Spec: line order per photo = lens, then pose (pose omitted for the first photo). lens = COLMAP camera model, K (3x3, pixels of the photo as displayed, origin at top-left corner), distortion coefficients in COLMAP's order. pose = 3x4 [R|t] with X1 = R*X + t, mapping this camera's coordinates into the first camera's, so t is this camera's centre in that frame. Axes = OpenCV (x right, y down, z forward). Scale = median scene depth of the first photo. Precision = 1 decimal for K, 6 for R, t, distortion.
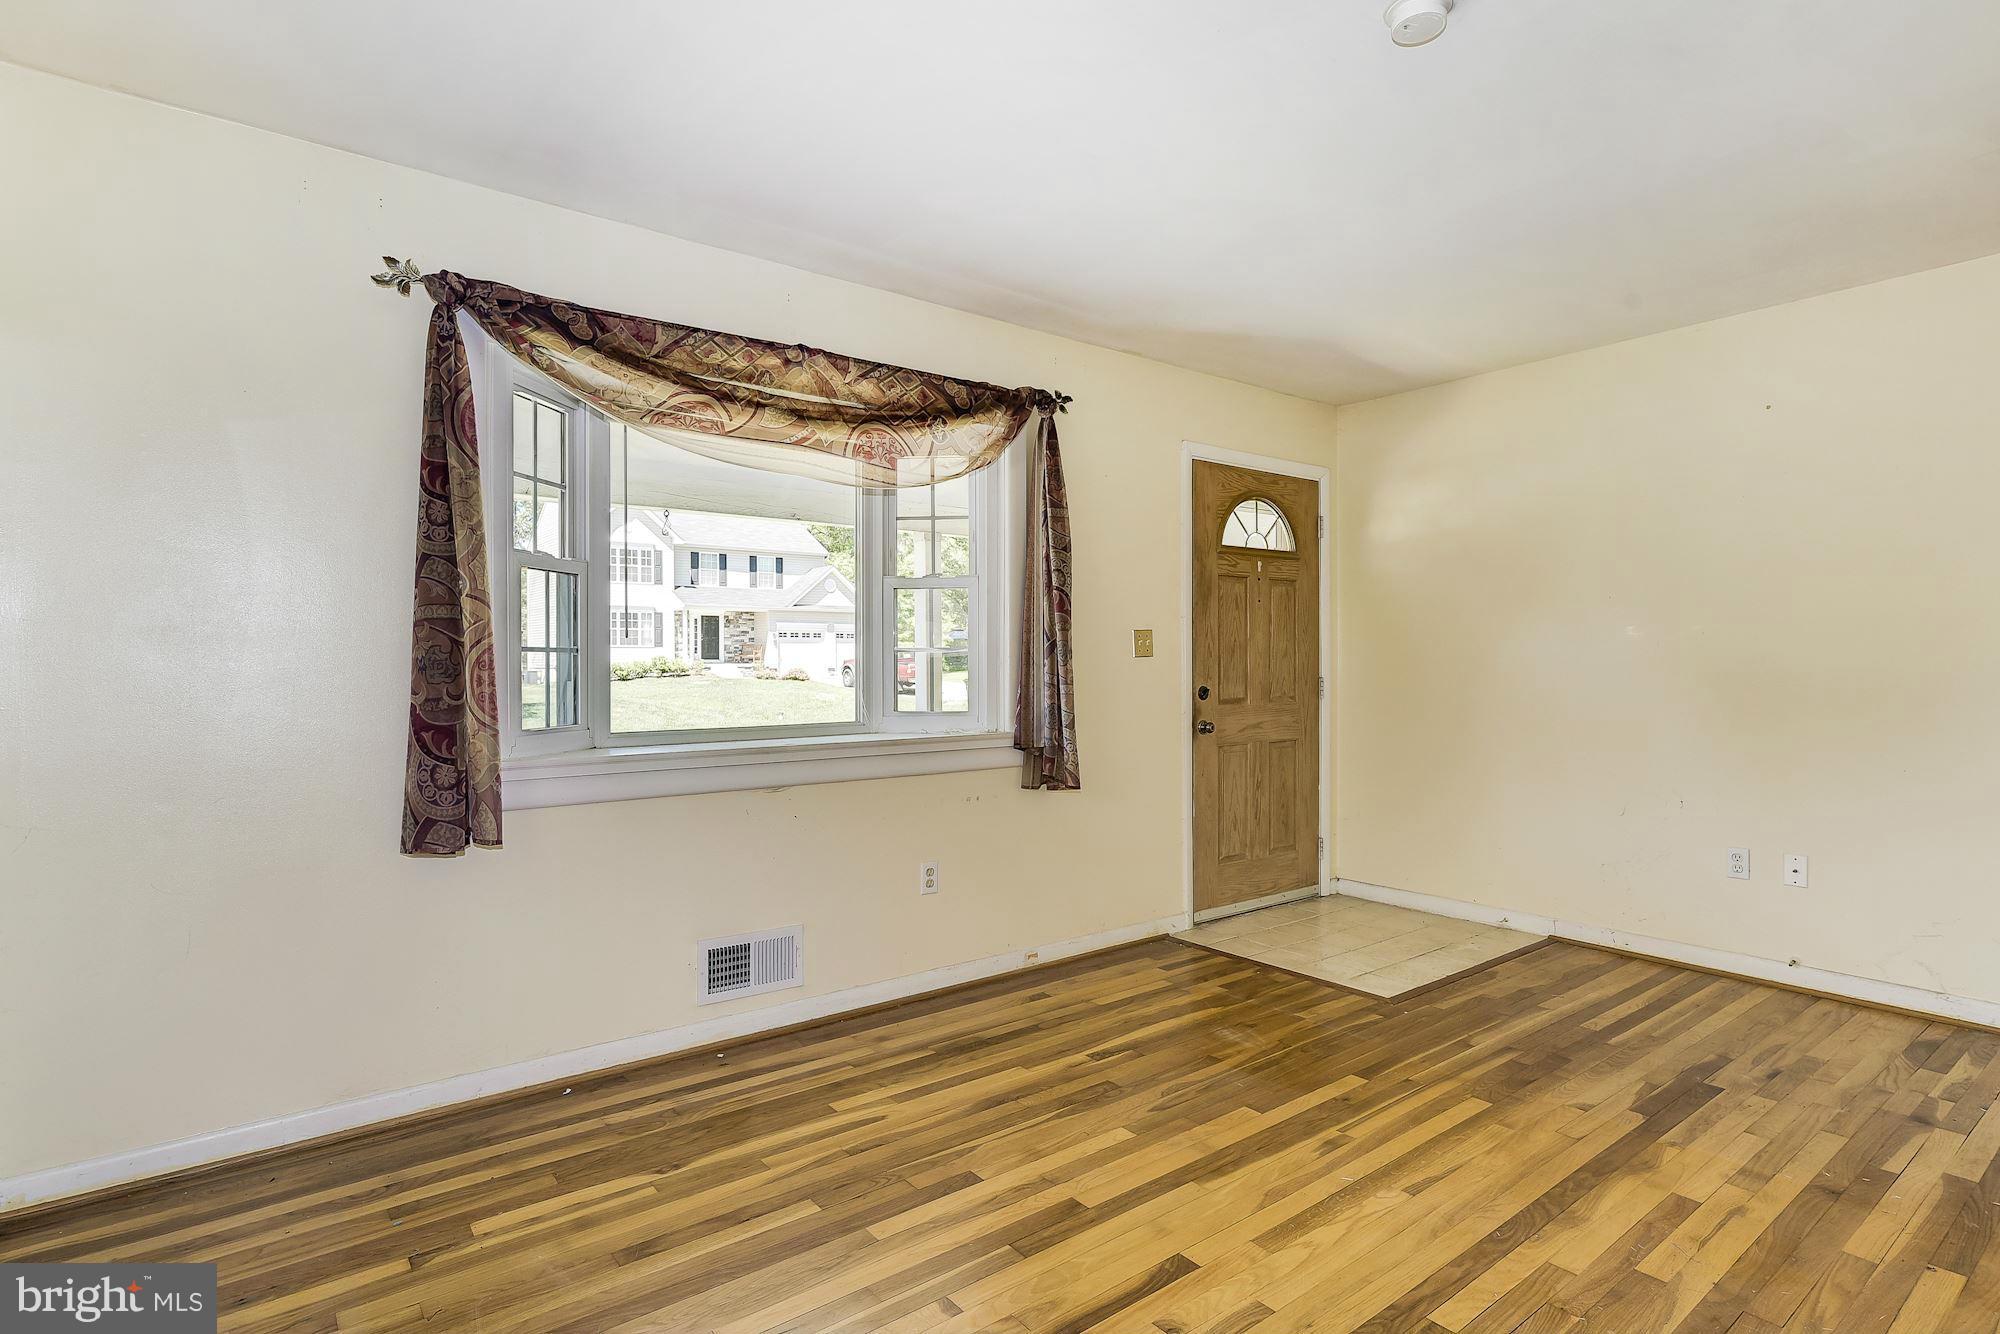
lens RADIAL K [[1013.0, 0, 996.9], [0, 1013.0, 670.5], [0, 0, 1]] dist [-0.009603, 0.004329]
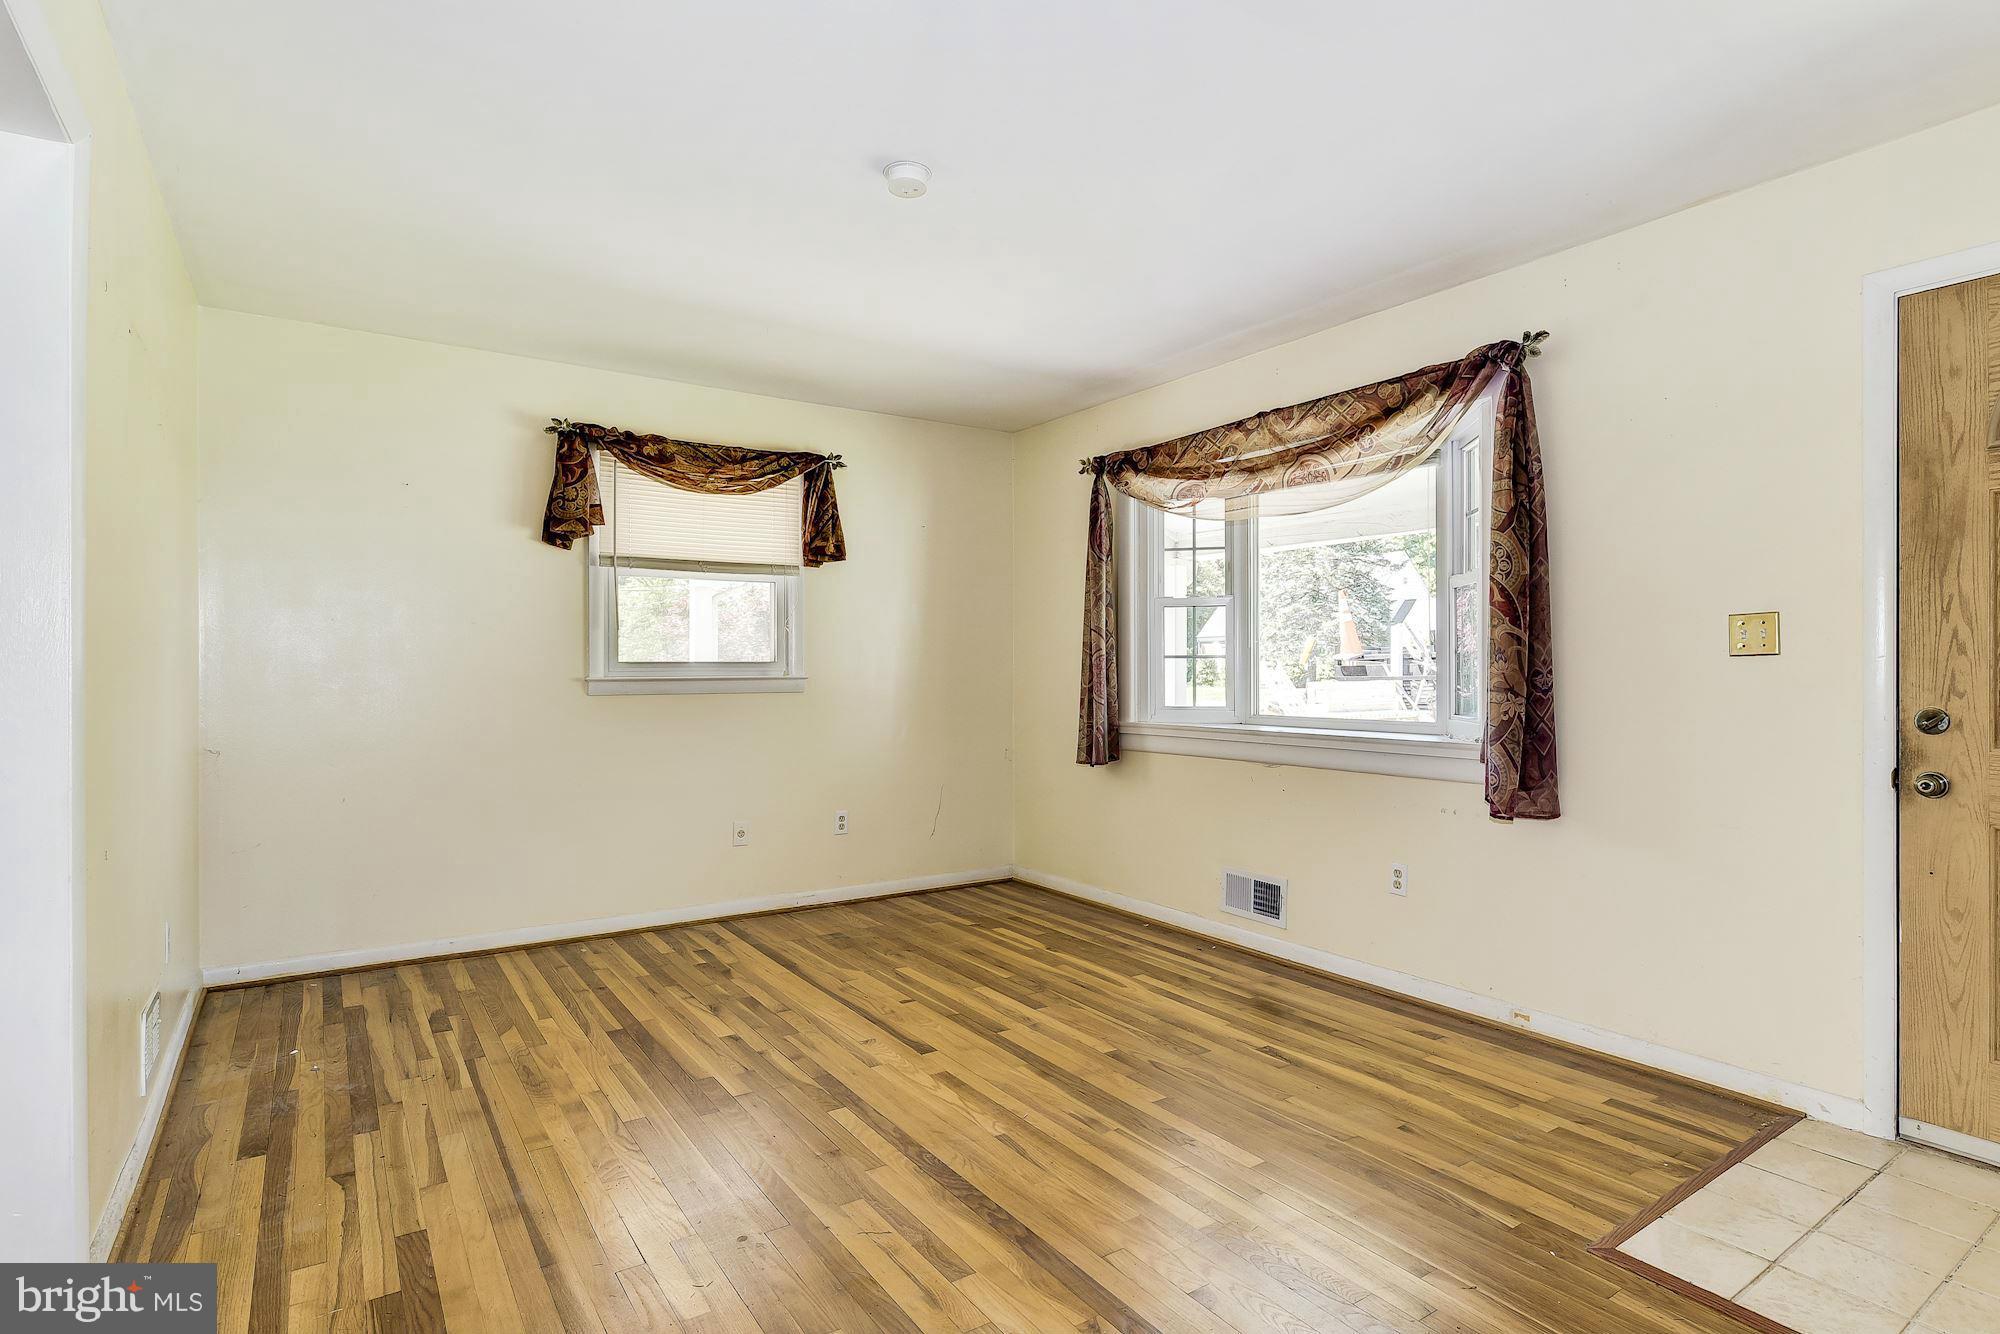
lens RADIAL K [[1013.0, 0, 988.7], [0, 1013.0, 667.5], [0, 0, 1]] dist [-0.009603, 0.004329]
pose [[-0.070532, 0.005723, -0.997493, 1.086569], [-0.004439, 0.999972, 0.006051, -0.010683], [0.997500, 0.004854, -0.070505, 0.752117]]
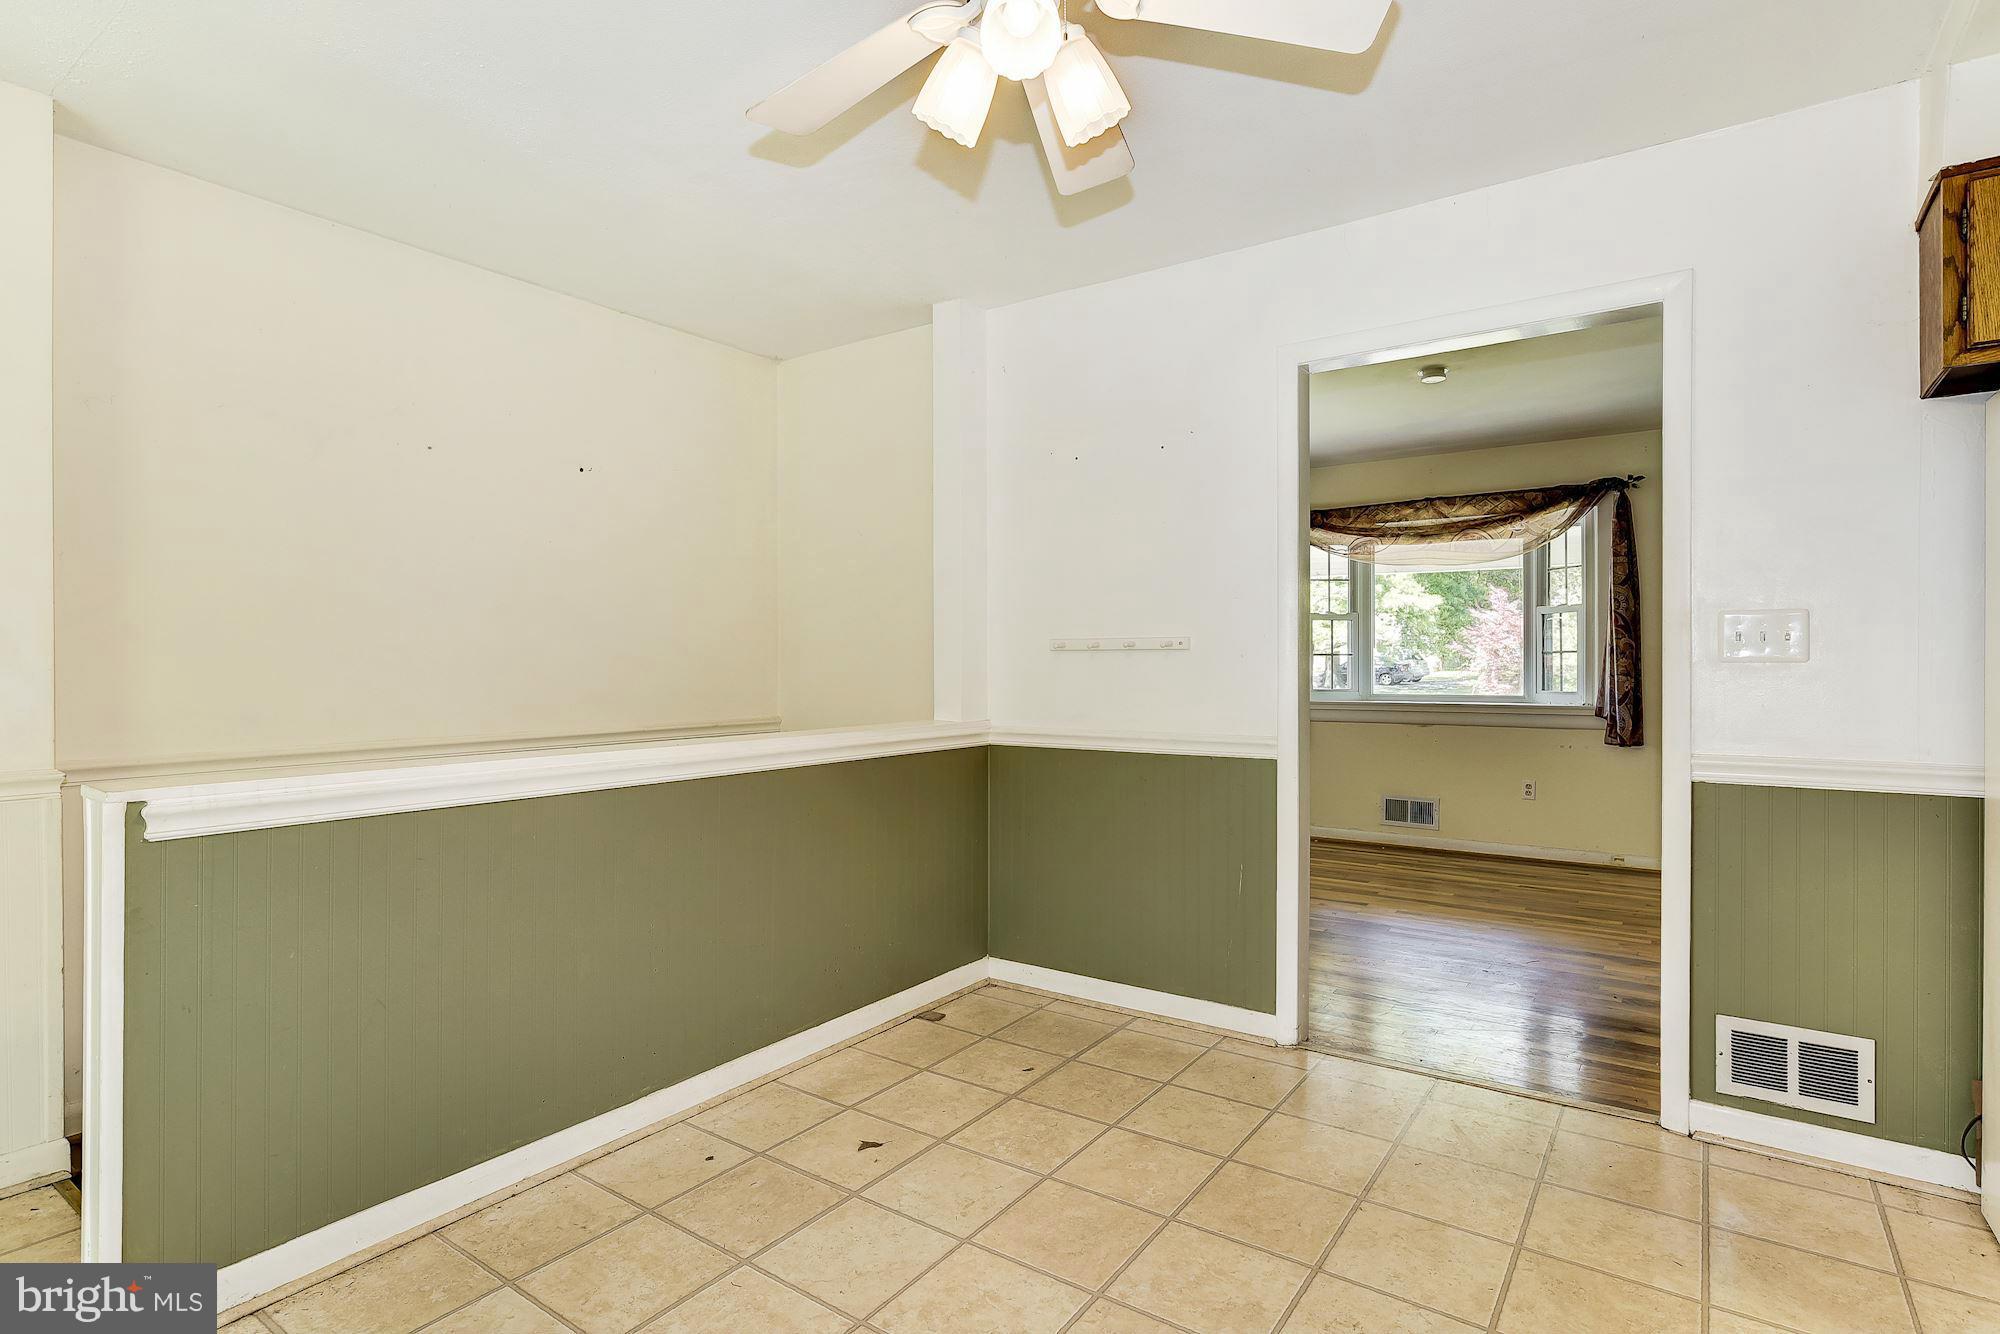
lens RADIAL K [[1013.0, 0, 1003.7], [0, 1013.0, 663.8], [0, 0, 1]] dist [-0.009603, 0.004329]
pose [[0.292579, 0.005801, -0.956224, 1.430304], [-0.003510, 0.999981, 0.004993, -0.008429], [0.956235, 0.001896, 0.292594, -0.348538]]
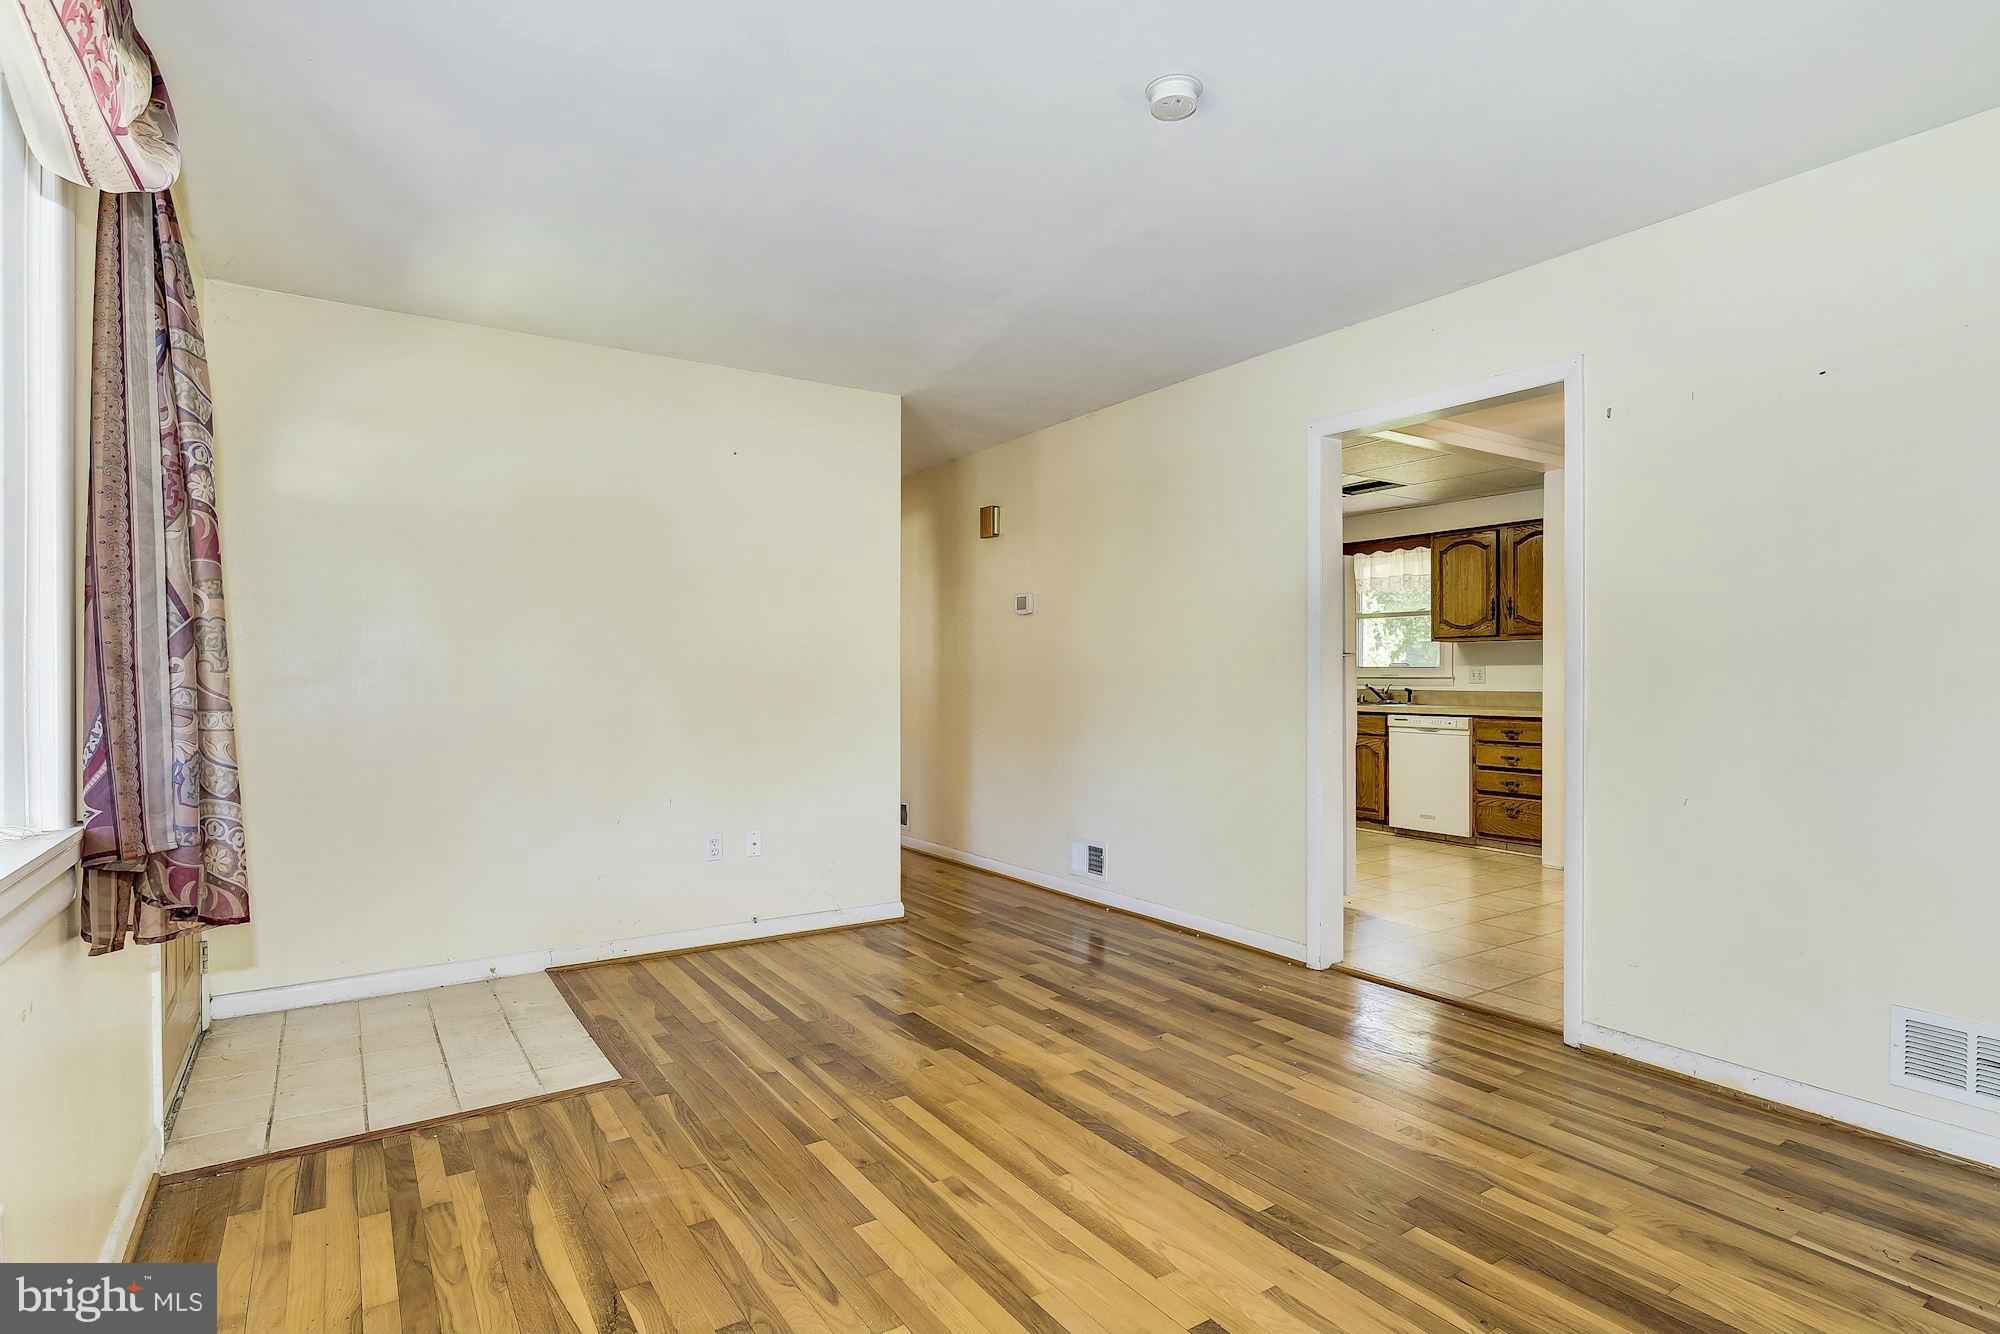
lens RADIAL K [[1013.0, 0, 1013.8], [0, 1013.0, 678.2], [0, 0, 1]] dist [-0.009603, 0.004329]
pose [[0.055138, -0.002451, 0.998476, -0.455742], [0.005230, 0.999984, 0.002166, -0.000958], [-0.998465, 0.005102, 0.055150, 0.700154]]
